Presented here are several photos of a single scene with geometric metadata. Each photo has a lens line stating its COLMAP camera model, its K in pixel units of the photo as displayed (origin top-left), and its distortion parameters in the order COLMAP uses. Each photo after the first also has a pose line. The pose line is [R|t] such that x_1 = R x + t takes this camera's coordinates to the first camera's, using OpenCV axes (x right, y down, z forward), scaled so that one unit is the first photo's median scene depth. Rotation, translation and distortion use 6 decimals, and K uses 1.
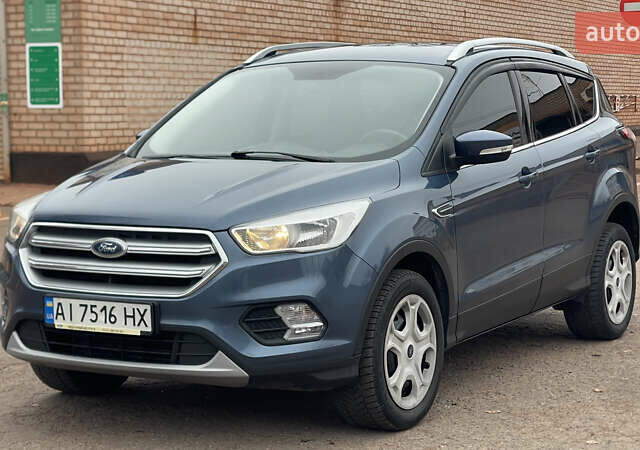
lens RADIAL K [[1503.8, 0, 321.4], [0, 1503.8, 267.8], [0, 0, 1]] dist [0.104927, 0.551821]
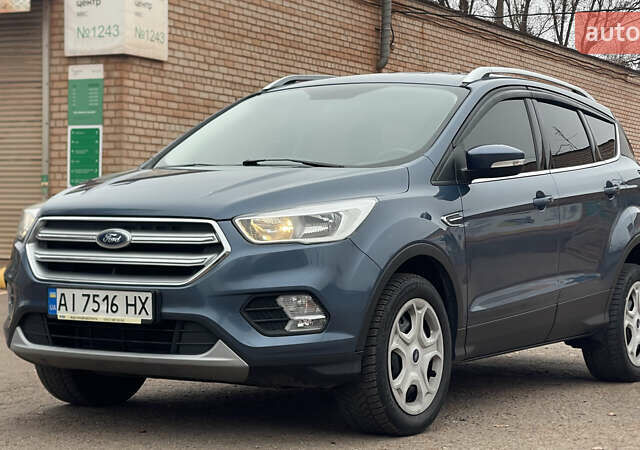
lens RADIAL K [[1503.8, 0, 321.4], [0, 1503.8, 267.8], [0, 0, 1]] dist [0.104927, 0.551821]
pose [[0.999321, 0.019581, -0.031196, 0.028225], [-0.022043, 0.996499, -0.080645, 0.083032], [0.029507, 0.081278, 0.996255, 0.009507]]
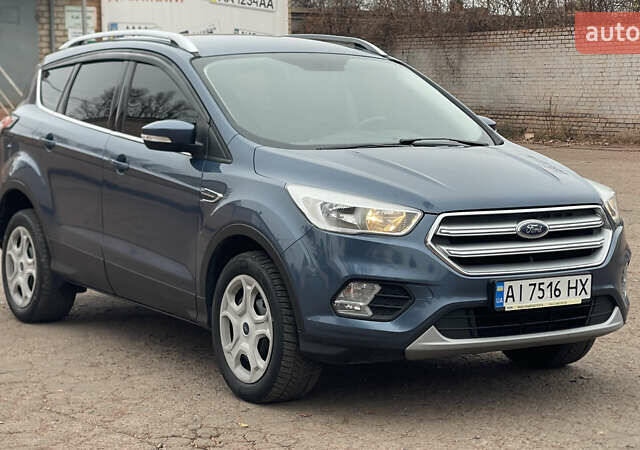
lens RADIAL K [[1503.8, 0, 321.4], [0, 1503.8, 267.8], [0, 0, 1]] dist [0.104927, 0.551821]
pose [[0.474425, -0.100706, 0.874517, -1.144656], [0.093927, 0.993555, 0.063458, -0.067485], [-0.875271, 0.052035, 0.480826, 0.613404]]
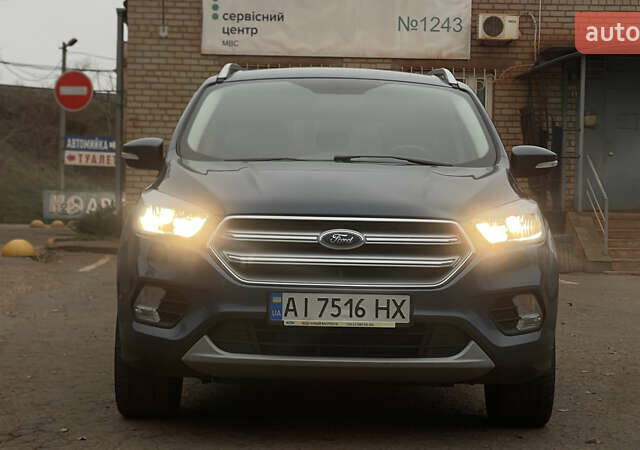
lens RADIAL K [[1503.8, 0, 321.4], [0, 1503.8, 267.8], [0, 0, 1]] dist [0.104927, 0.551821]
pose [[0.867465, 0.005219, 0.497470, -0.621447], [0.029622, 0.997629, -0.062121, 0.063019], [-0.496615, 0.068624, 0.865254, 0.182469]]
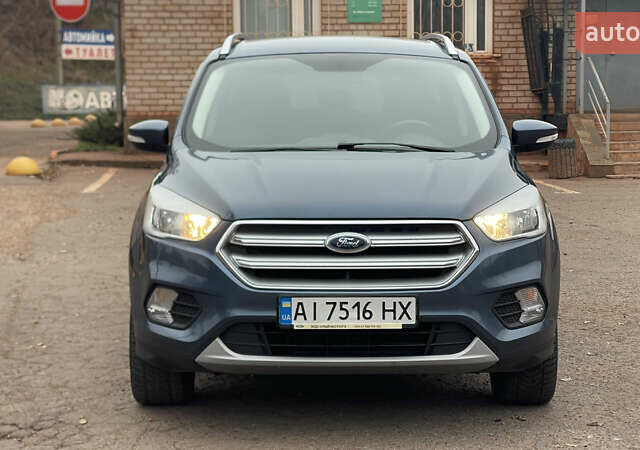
lens RADIAL K [[1503.8, 0, 321.4], [0, 1503.8, 267.8], [0, 0, 1]] dist [0.104927, 0.551821]
pose [[0.867773, -0.055751, 0.493824, -0.634629], [0.053103, 0.998401, 0.019401, -0.016816], [-0.494116, 0.009388, 0.869345, 0.158768]]
